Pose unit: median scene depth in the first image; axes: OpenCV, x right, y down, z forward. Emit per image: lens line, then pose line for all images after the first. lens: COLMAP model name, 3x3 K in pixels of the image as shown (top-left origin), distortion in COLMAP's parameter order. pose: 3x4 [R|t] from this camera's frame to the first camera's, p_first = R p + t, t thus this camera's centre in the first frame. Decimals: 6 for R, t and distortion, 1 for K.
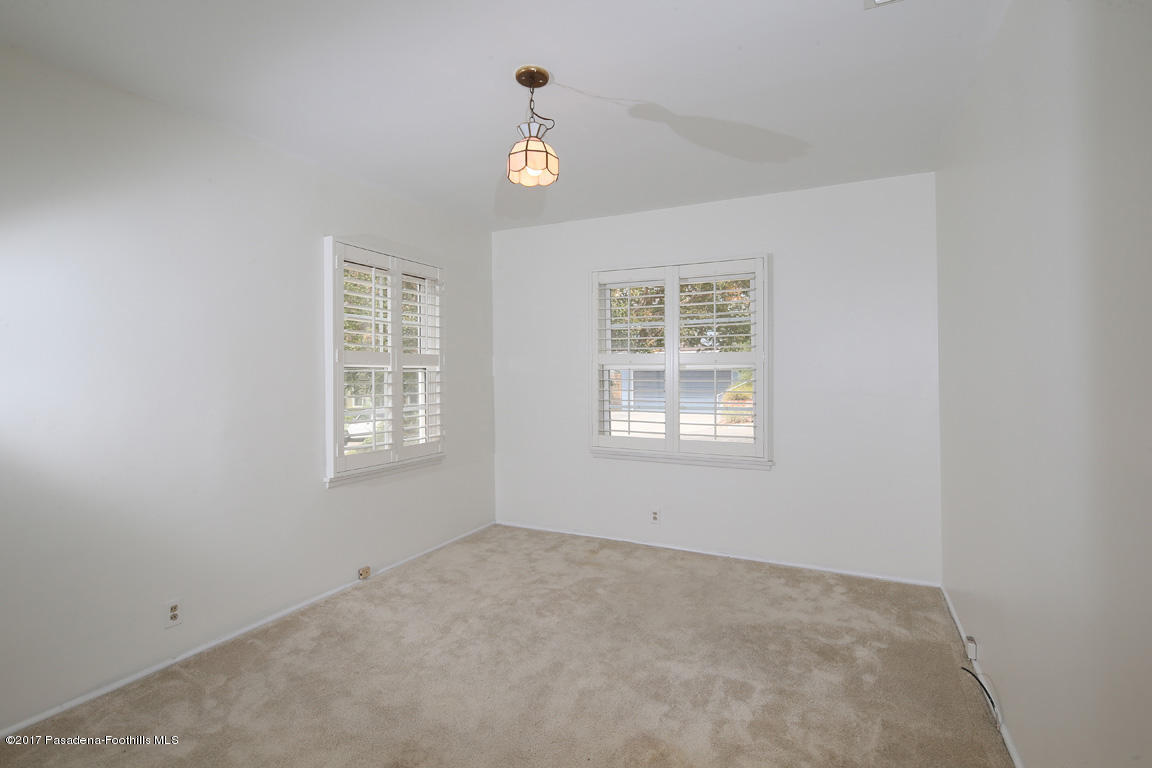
lens RADIAL K [[555.5, 0, 571.1], [0, 555.5, 375.8], [0, 0, 1]] dist [0.000533, -0.000922]
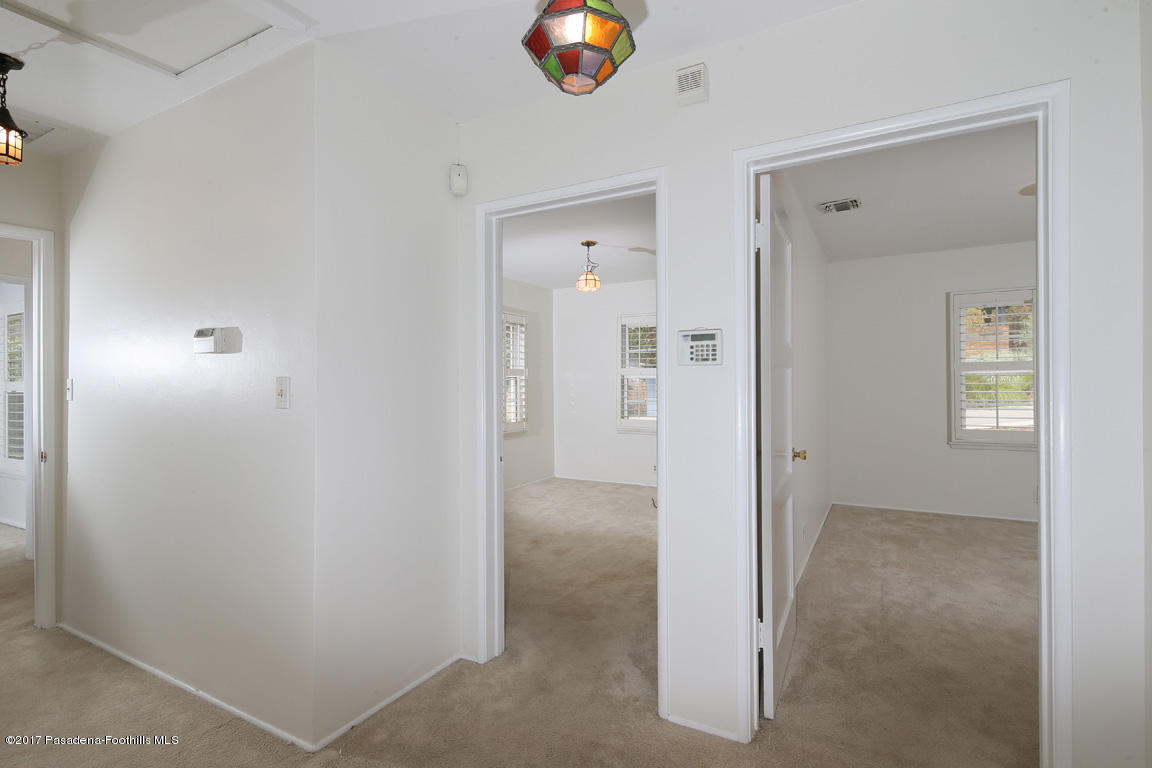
lens RADIAL K [[565.7, 0, 576.0], [0, 565.7, 384.0], [0, 0, 1]] dist [-0.002032, -0.000760]
pose [[0.999172, 0.004976, -0.040370, -0.015149], [-0.005028, 0.999987, -0.001192, 0.007511], [0.040364, 0.001394, 0.999184, -0.678353]]
